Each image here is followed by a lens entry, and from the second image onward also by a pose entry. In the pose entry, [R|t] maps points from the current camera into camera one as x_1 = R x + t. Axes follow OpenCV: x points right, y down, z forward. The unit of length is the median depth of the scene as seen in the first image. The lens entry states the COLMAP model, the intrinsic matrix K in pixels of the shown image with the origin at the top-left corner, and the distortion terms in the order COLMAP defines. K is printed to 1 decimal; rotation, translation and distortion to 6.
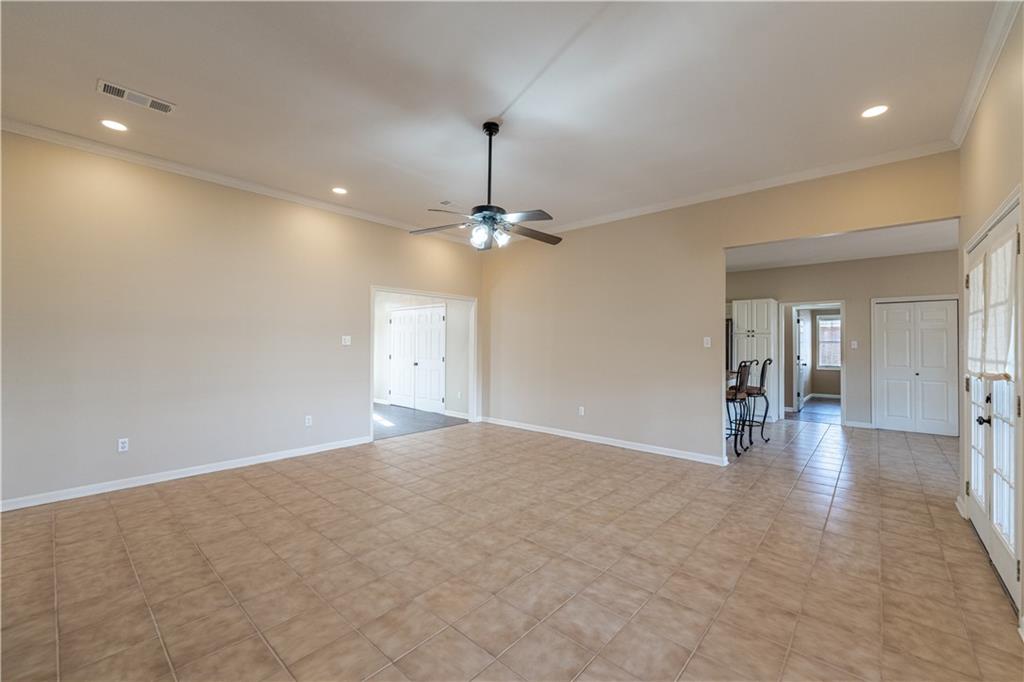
lens RADIAL K [[410.7, 0, 515.5], [0, 410.7, 339.1], [0, 0, 1]] dist [0.000656, 0.000063]
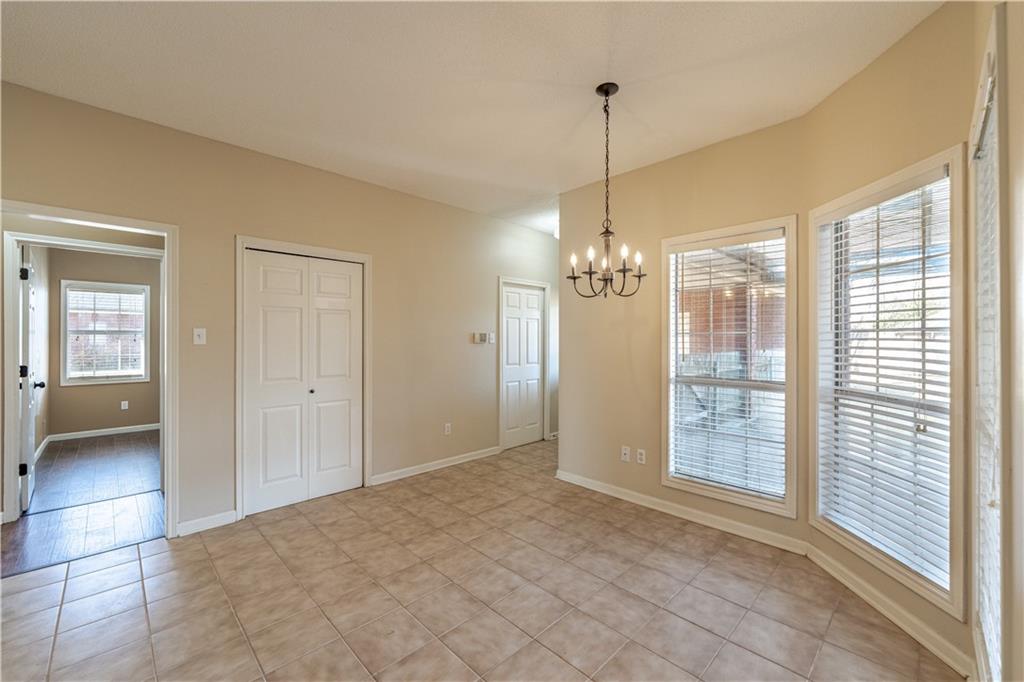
lens RADIAL K [[410.7, 0, 515.5], [0, 410.7, 339.1], [0, 0, 1]] dist [0.000656, 0.000063]
pose [[0.070844, -0.003955, 0.997480, 0.346345], [-0.013706, 0.999894, 0.004938, 0.007774], [-0.997393, -0.014021, 0.070782, 0.526362]]
